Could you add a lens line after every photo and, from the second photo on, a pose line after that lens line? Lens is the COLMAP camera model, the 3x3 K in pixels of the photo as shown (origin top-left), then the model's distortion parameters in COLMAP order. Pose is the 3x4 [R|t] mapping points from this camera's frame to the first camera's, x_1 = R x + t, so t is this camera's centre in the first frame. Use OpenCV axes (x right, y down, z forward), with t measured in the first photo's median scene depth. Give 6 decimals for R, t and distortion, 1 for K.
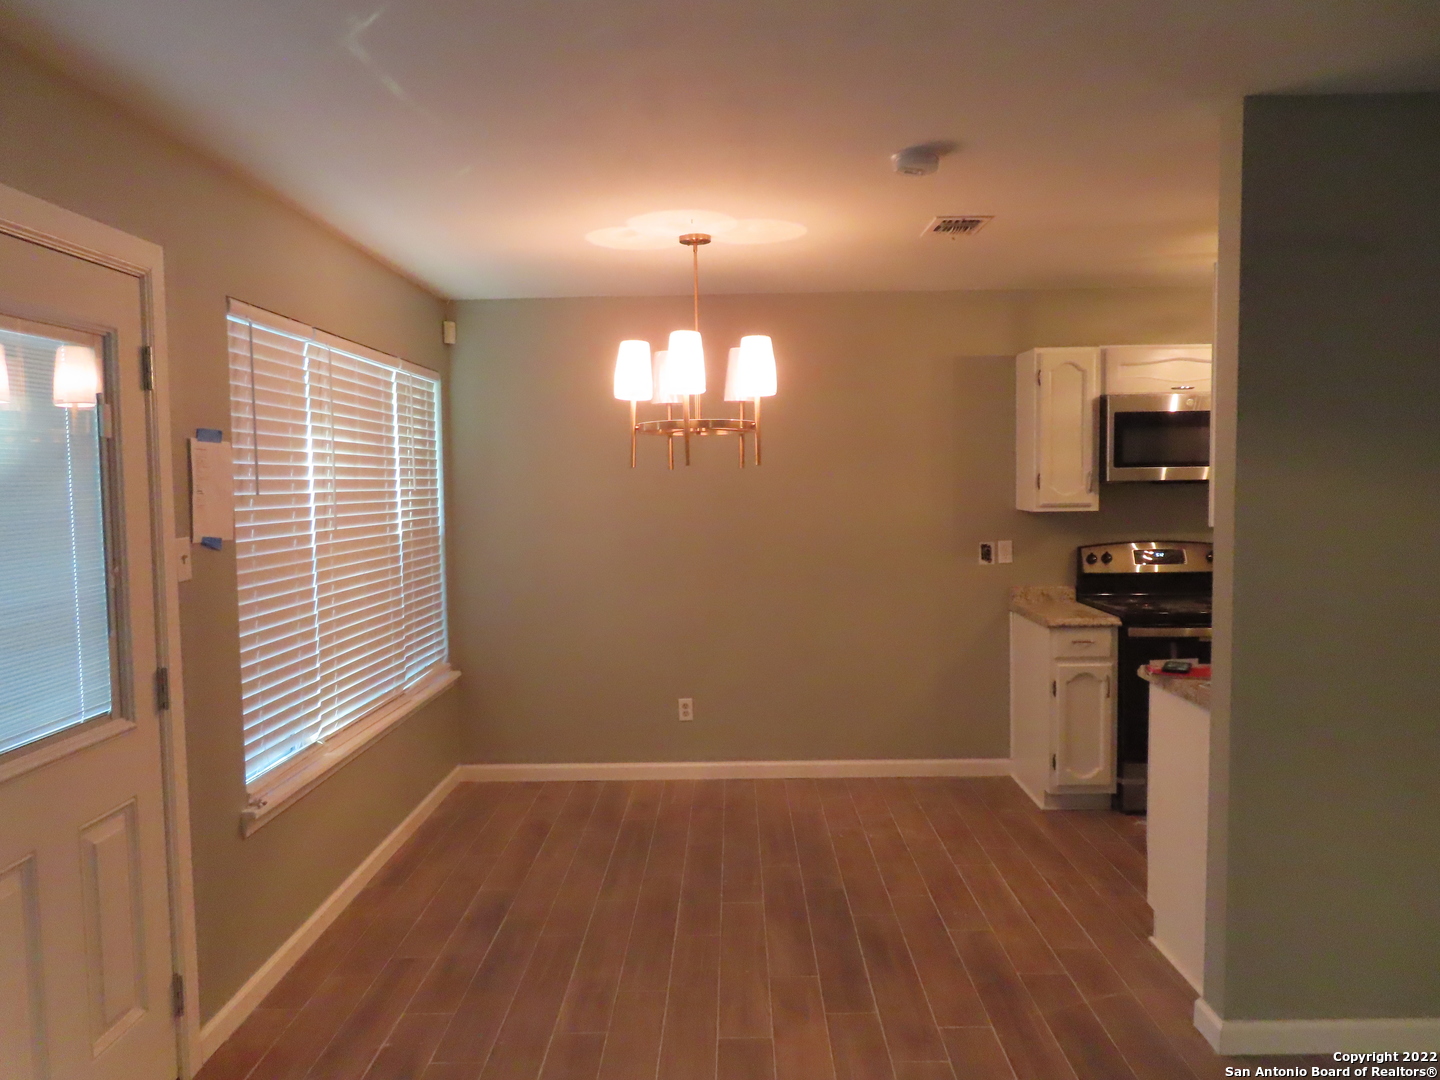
lens RADIAL K [[1007.1, 0, 711.5], [0, 1007.1, 547.0], [0, 0, 1]] dist [-0.021549, -0.000430]
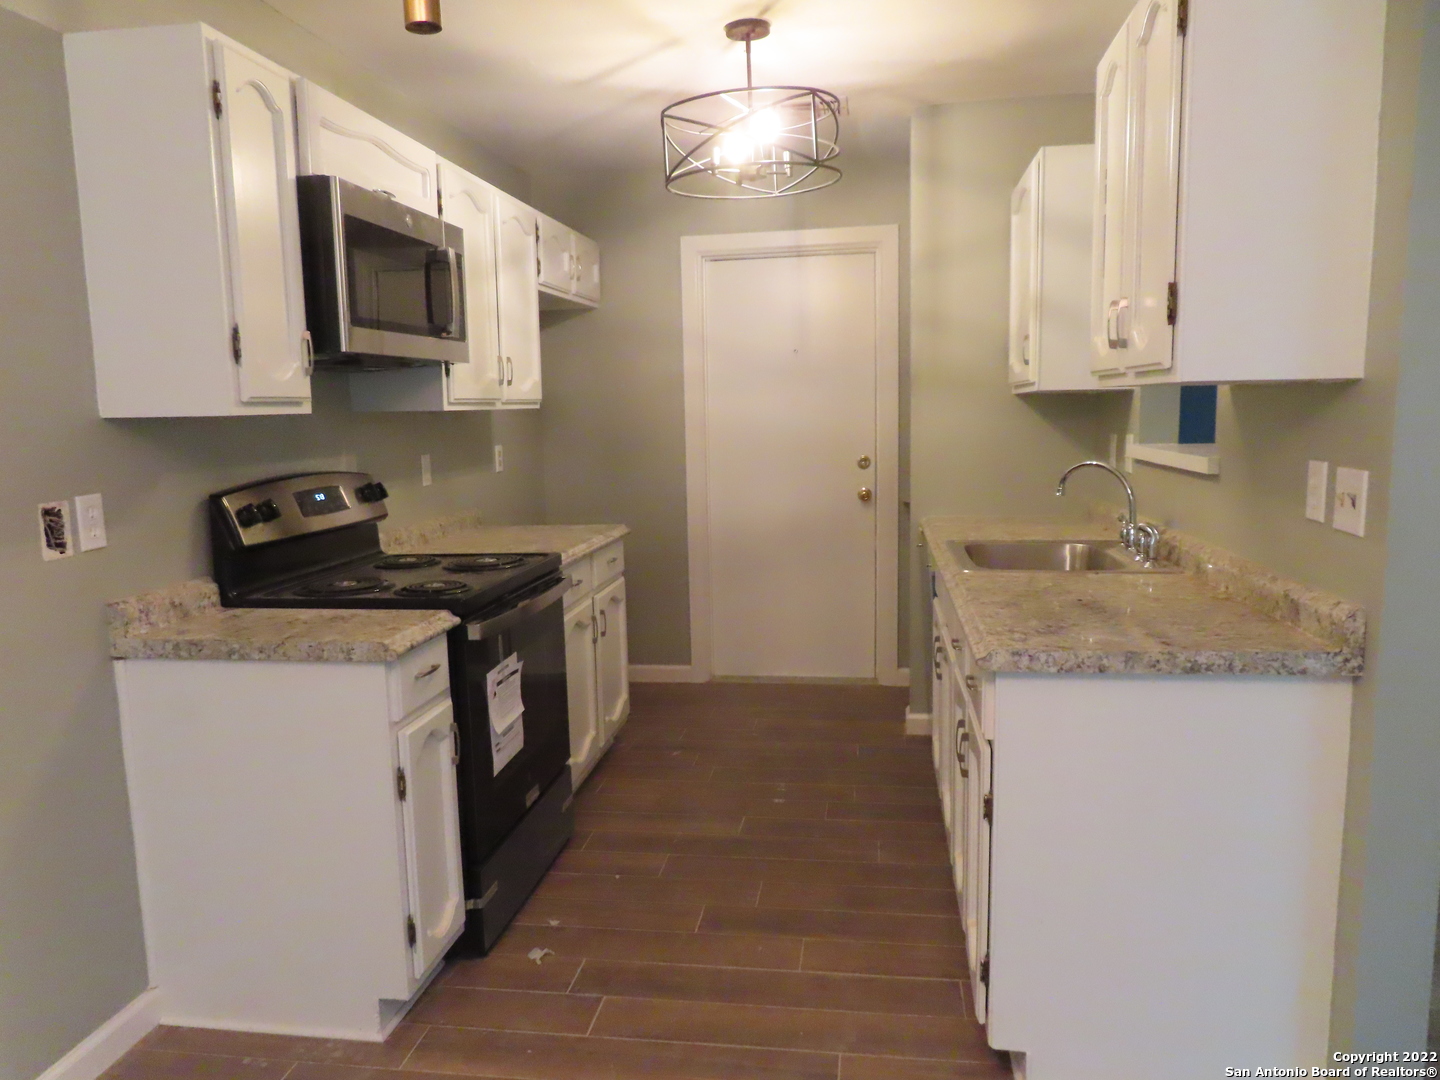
lens RADIAL K [[1007.1, 0, 722.5], [0, 1007.1, 541.9], [0, 0, 1]] dist [-0.021549, -0.000430]
pose [[0.109034, -0.121889, 0.986537, -0.084369], [0.082008, 0.990173, 0.113275, -0.012002], [-0.990649, 0.068553, 0.117959, 0.700266]]
